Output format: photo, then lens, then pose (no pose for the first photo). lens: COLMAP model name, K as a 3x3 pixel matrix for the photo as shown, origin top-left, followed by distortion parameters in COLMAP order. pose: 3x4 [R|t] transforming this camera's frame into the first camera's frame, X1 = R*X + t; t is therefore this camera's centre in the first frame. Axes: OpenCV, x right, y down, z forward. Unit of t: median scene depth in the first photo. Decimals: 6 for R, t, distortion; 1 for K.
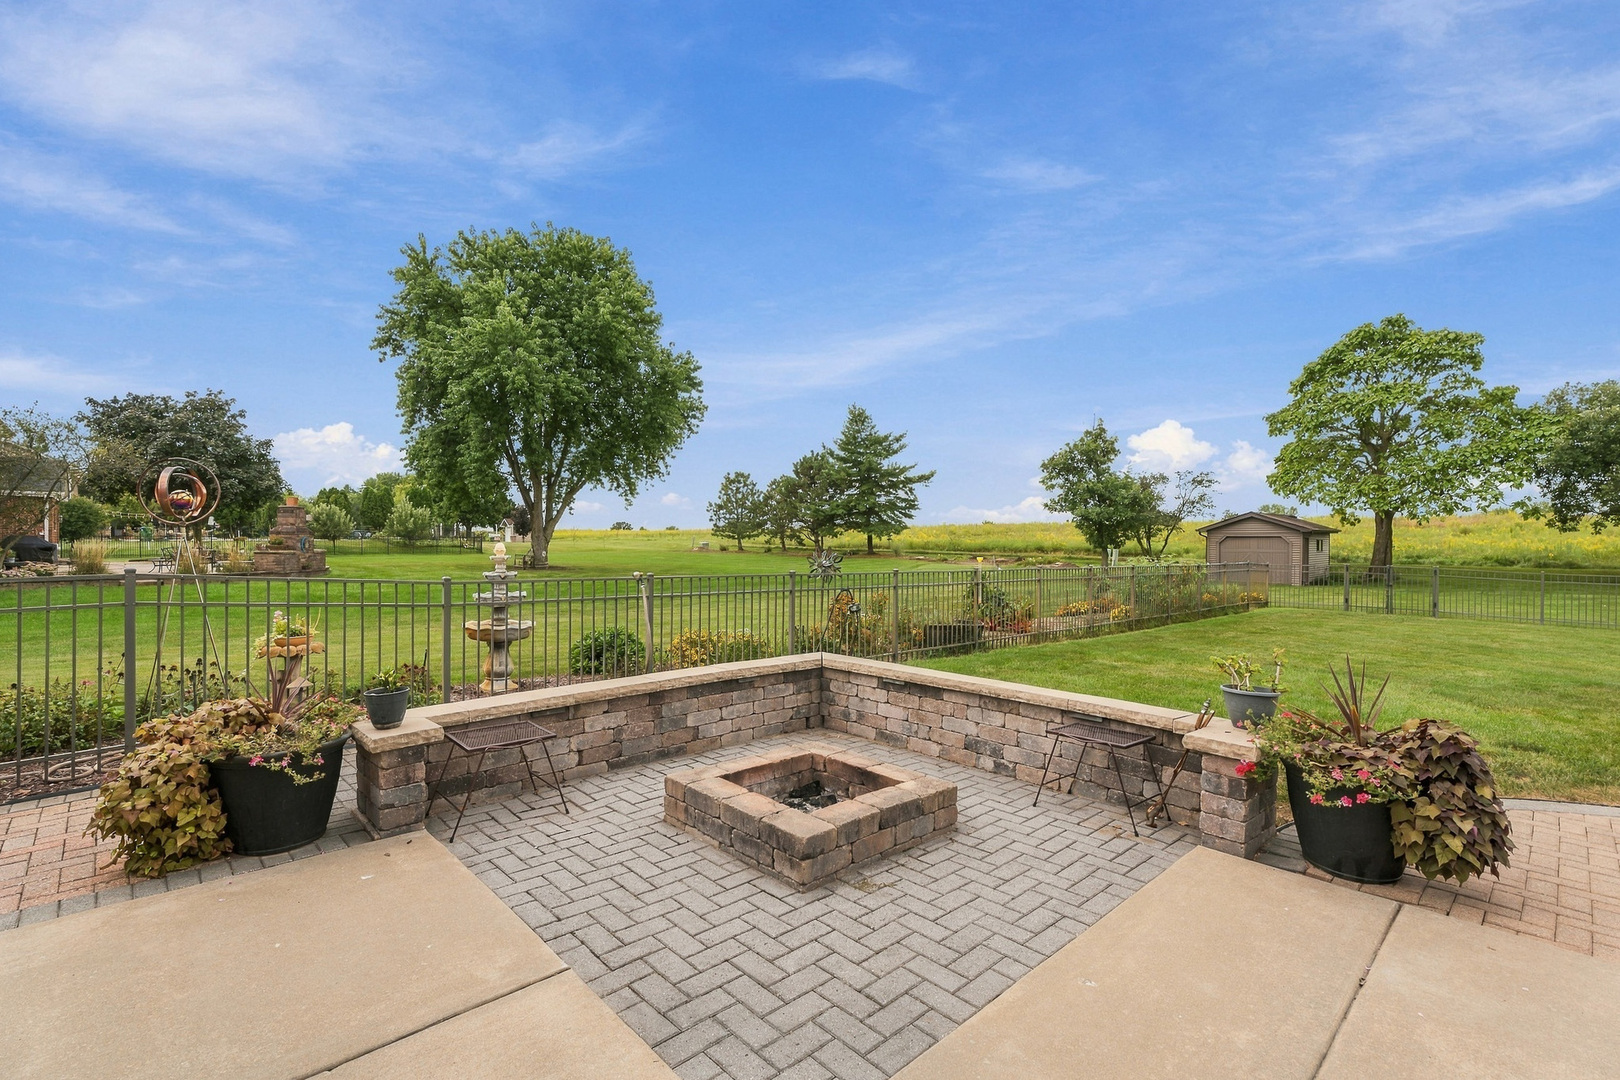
lens RADIAL K [[725.9, 0, 818.7], [0, 725.9, 536.3], [0, 0, 1]] dist [0.003438, 0.000432]
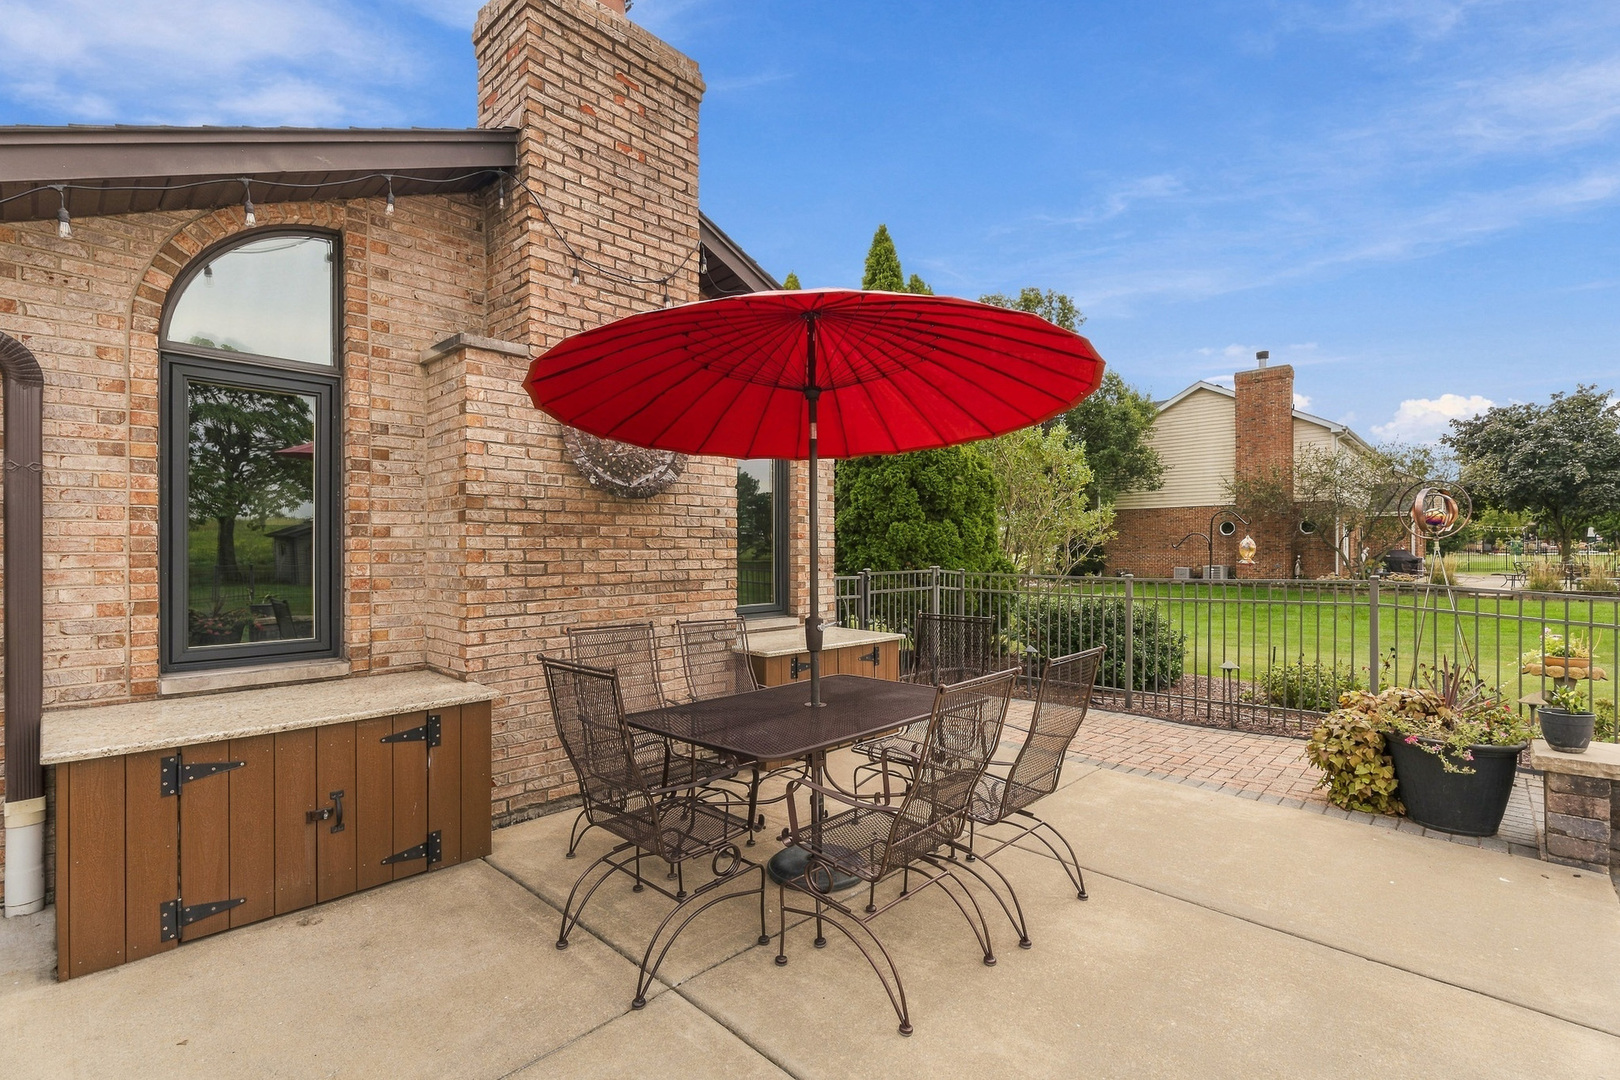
lens RADIAL K [[725.9, 0, 787.9], [0, 725.9, 556.0], [0, 0, 1]] dist [0.003438, 0.000432]
pose [[0.032376, 0.001217, -0.999475, 0.033872], [0.006219, 0.999980, 0.001419, 0.000337], [0.999456, -0.006262, 0.032368, -0.003890]]
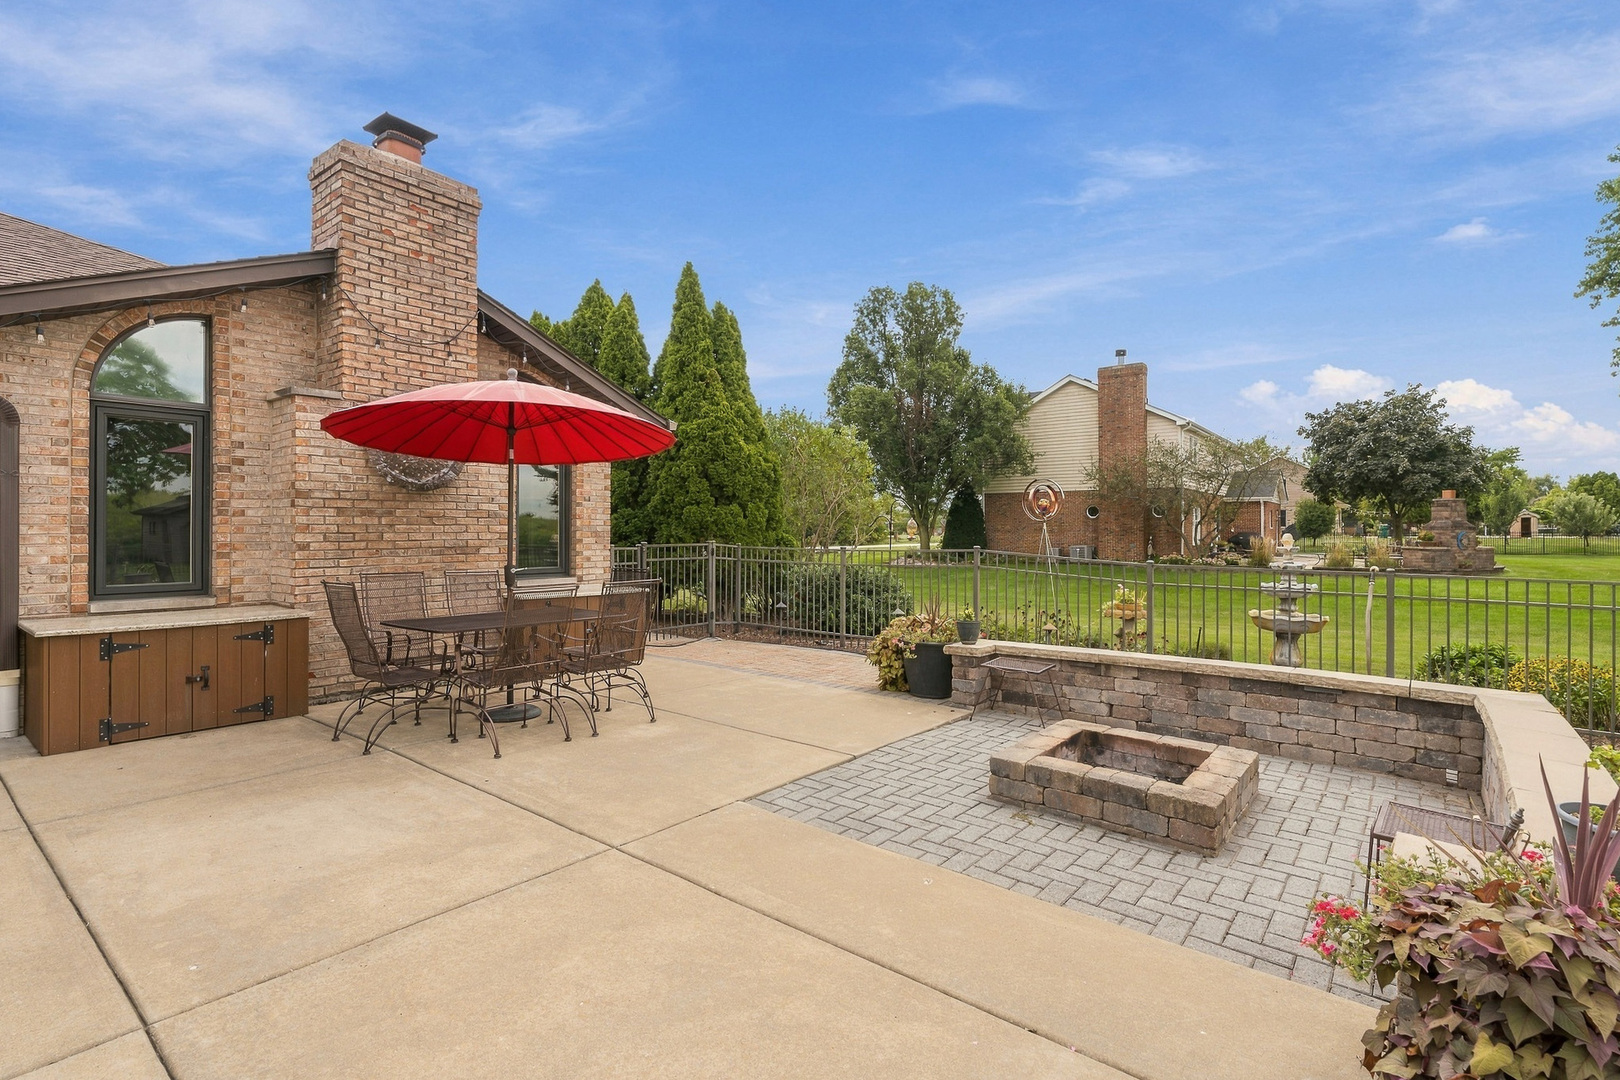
lens RADIAL K [[762.8, 0, 793.3], [0, 762.8, 535.4], [0, 0, 1]] dist [0.003554, -0.000731]
pose [[0.122741, -0.001556, -0.992438, 0.112344], [0.003375, 0.999994, -0.001150, 0.002342], [0.992433, -0.003208, 0.122745, 0.043441]]
